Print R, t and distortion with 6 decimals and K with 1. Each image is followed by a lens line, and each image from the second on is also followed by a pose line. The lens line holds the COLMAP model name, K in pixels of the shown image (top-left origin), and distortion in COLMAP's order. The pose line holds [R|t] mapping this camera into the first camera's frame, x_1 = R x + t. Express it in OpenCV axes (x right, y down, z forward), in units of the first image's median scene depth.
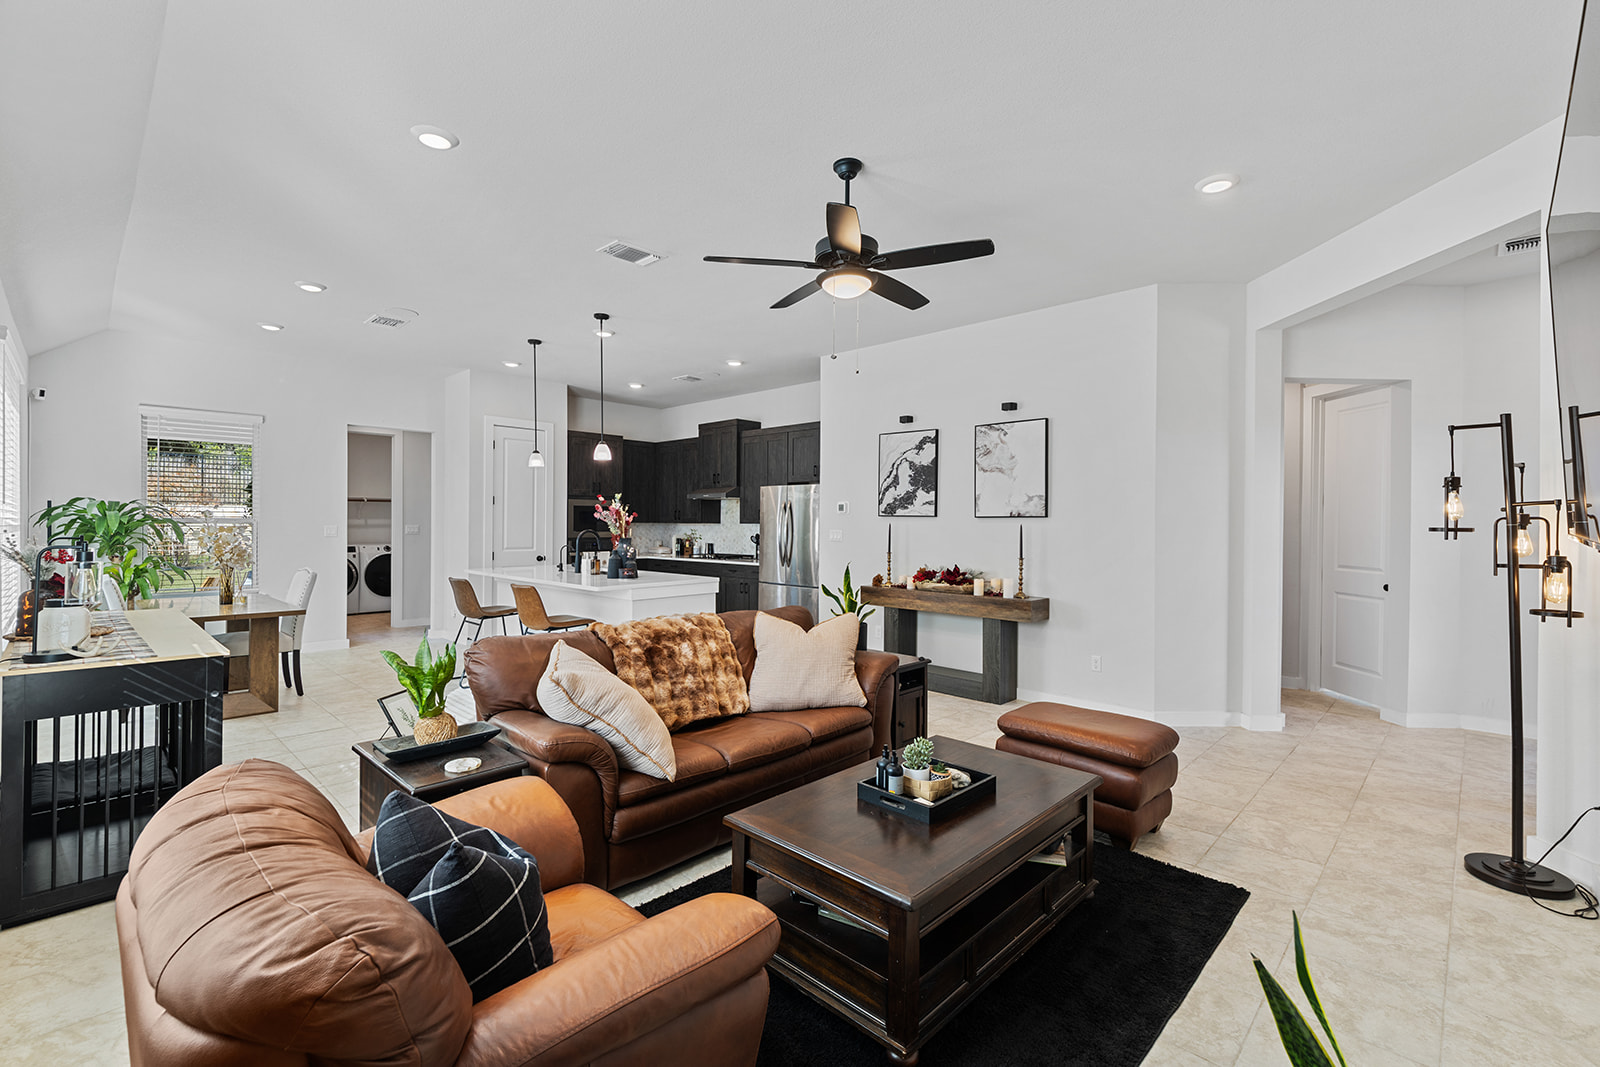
lens RADIAL K [[716.7, 0, 798.9], [0, 716.7, 526.2], [0, 0, 1]] dist [0.001695, -0.001380]
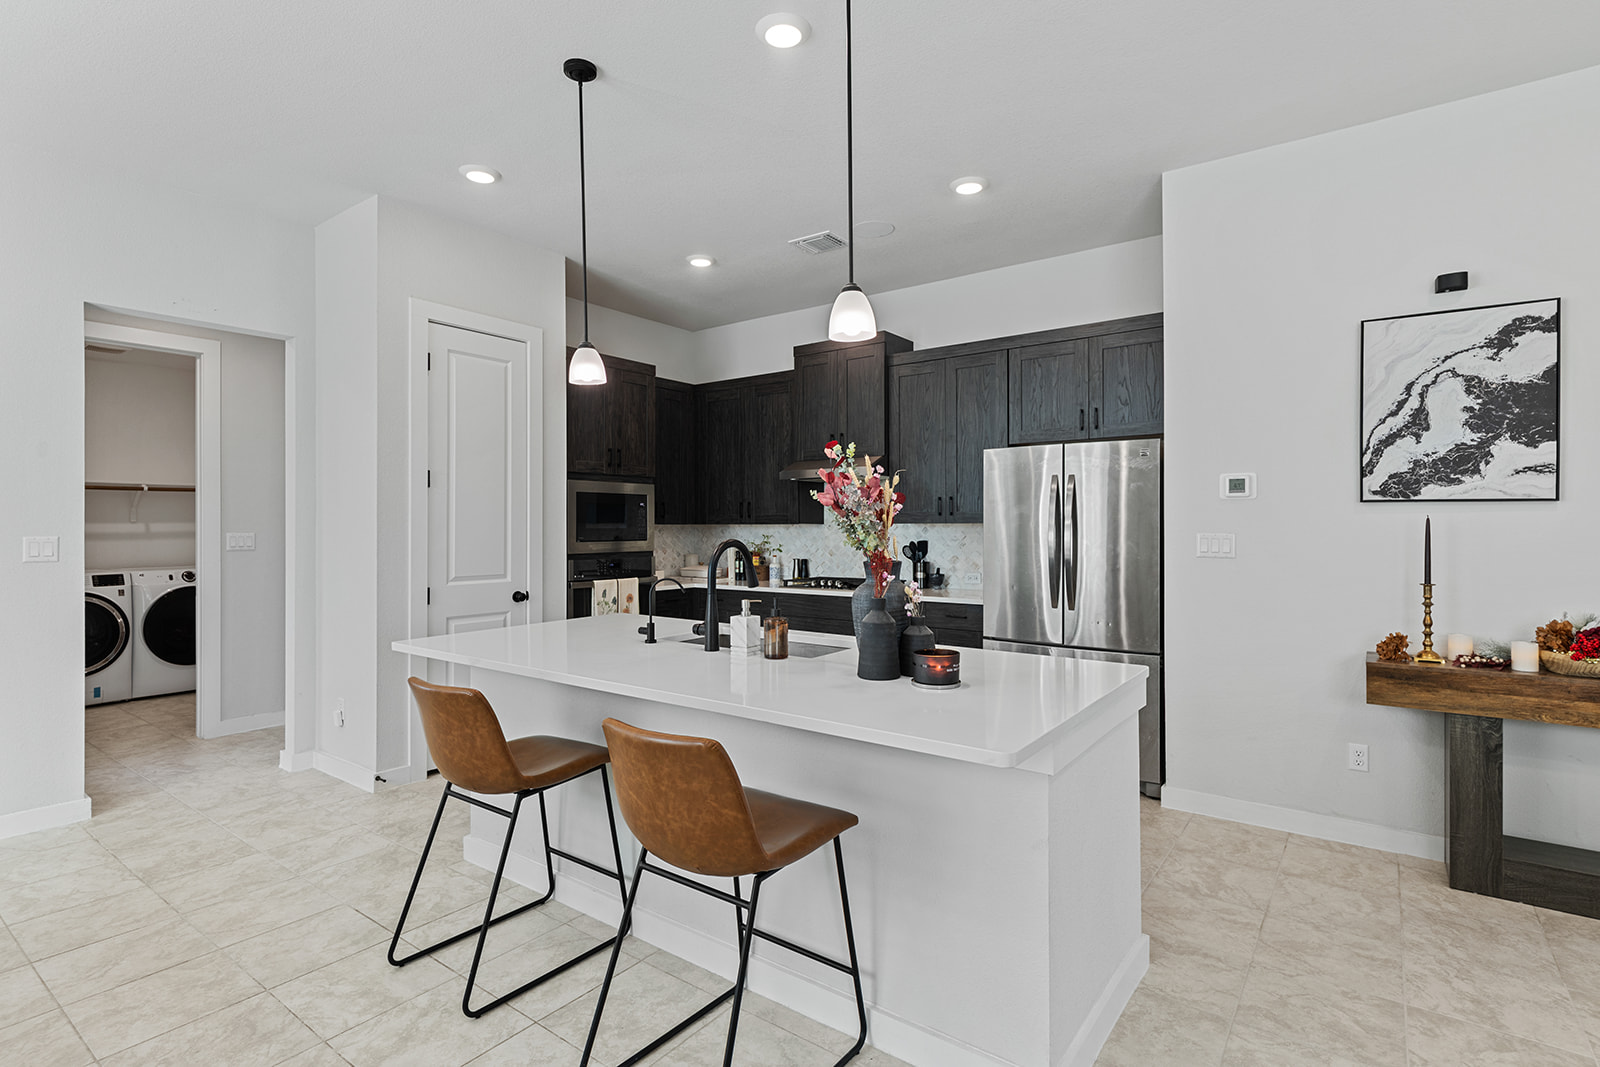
lens RADIAL K [[786.7, 0, 789.6], [0, 786.7, 520.1], [0, 0, 1]] dist [0.001758, -0.000500]
pose [[0.992202, -0.008651, 0.124339, -0.314997], [0.010041, 0.999894, -0.010552, -0.001101], [-0.124235, 0.011718, 0.992184, 0.563749]]
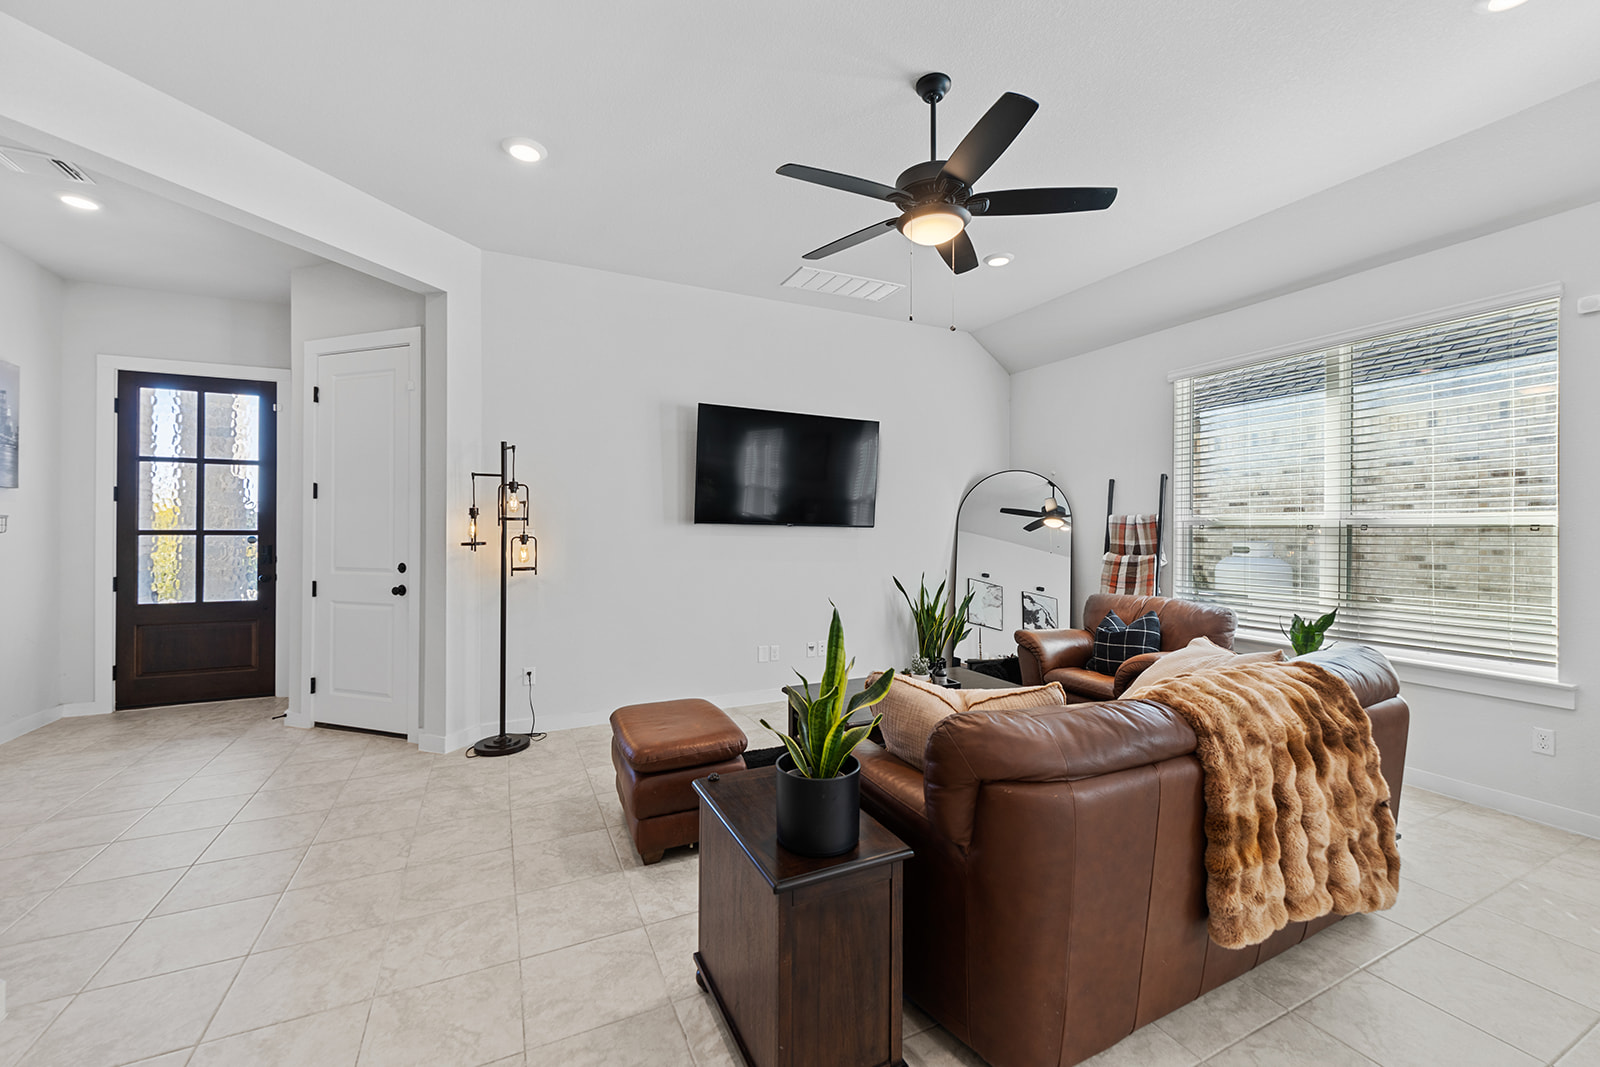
lens RADIAL K [[631.5, 0, 799.5], [0, 631.5, 524.8], [0, 0, 1]] dist [-0.003134, -0.000715]
pose [[-0.937770, -0.010226, 0.347106, -0.025031], [-0.008741, 0.999945, 0.005845, 0.001687], [-0.347147, 0.002447, -0.937808, 0.903598]]
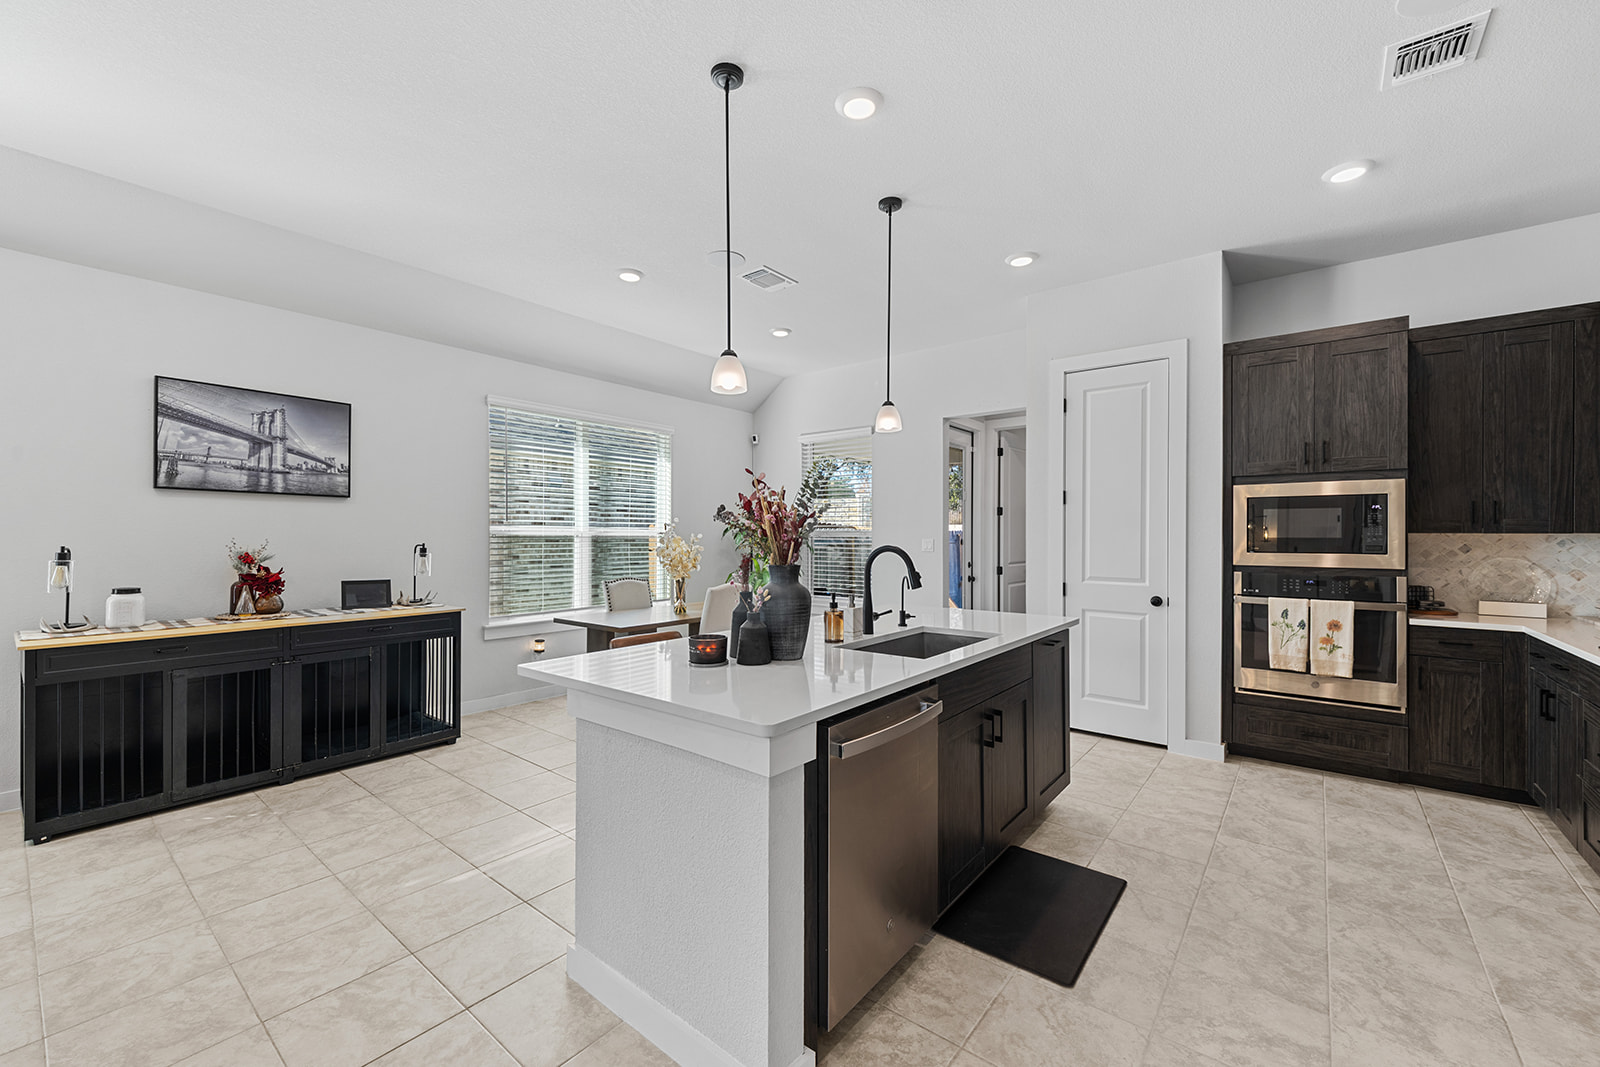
lens RADIAL K [[647.2, 0, 797.4], [0, 647.2, 536.5], [0, 0, 1]] dist [0.006231, -0.001503]
pose [[0.089467, -0.005448, -0.995975, 0.121703], [-0.005373, 0.999968, -0.005952, 0.001395], [0.995975, 0.005884, 0.089435, 0.902174]]
